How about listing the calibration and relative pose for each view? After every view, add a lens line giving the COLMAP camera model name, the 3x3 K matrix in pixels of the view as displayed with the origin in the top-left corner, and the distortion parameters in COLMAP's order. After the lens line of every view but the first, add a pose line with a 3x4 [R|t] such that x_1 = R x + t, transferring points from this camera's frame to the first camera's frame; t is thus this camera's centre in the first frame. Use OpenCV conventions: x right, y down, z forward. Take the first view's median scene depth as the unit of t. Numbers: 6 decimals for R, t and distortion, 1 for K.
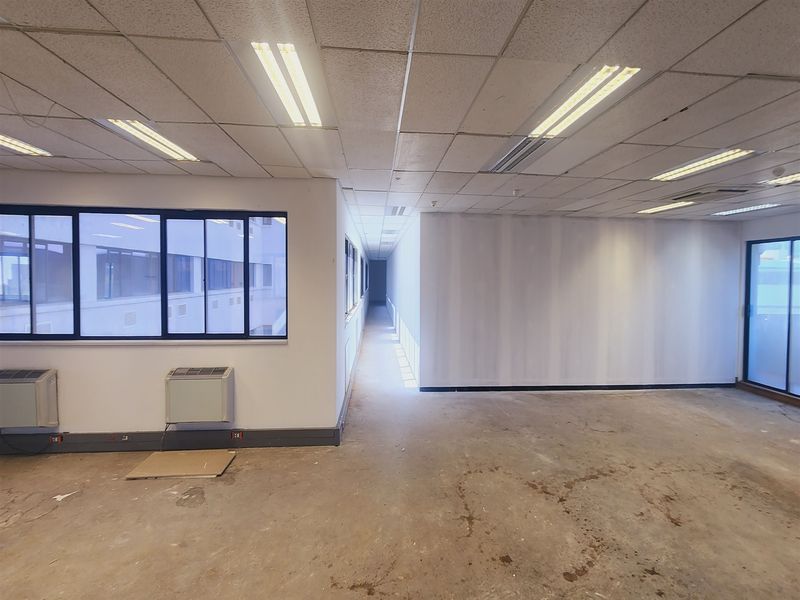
lens RADIAL K [[327.1, 0, 400.4], [0, 327.1, 283.0], [0, 0, 1]] dist [0.000181, -0.000194]
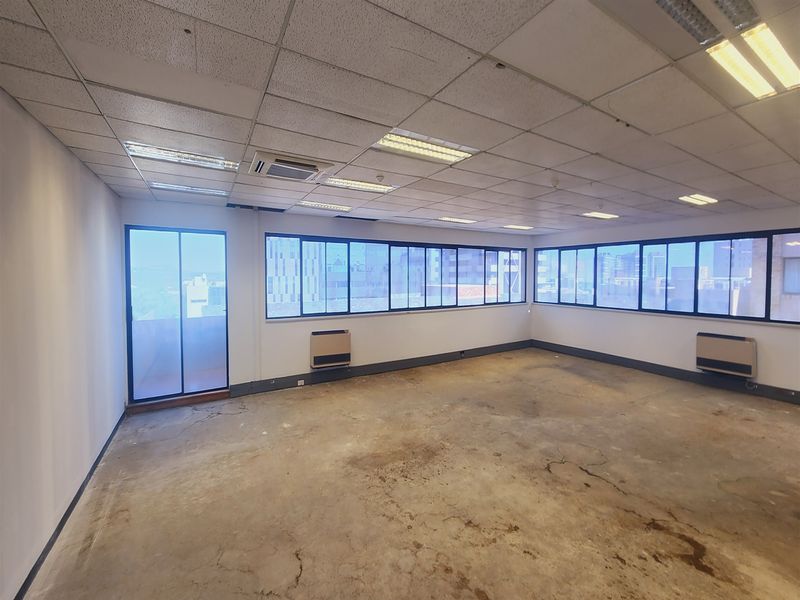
lens RADIAL K [[337.3, 0, 381.5], [0, 337.3, 281.5], [0, 0, 1]] dist [0.000398, -0.000368]
pose [[-0.444676, -0.032295, 0.895109, 0.118829], [0.012913, 0.999015, 0.042458, -0.031652], [-0.895598, 0.030439, -0.443821, 1.403336]]
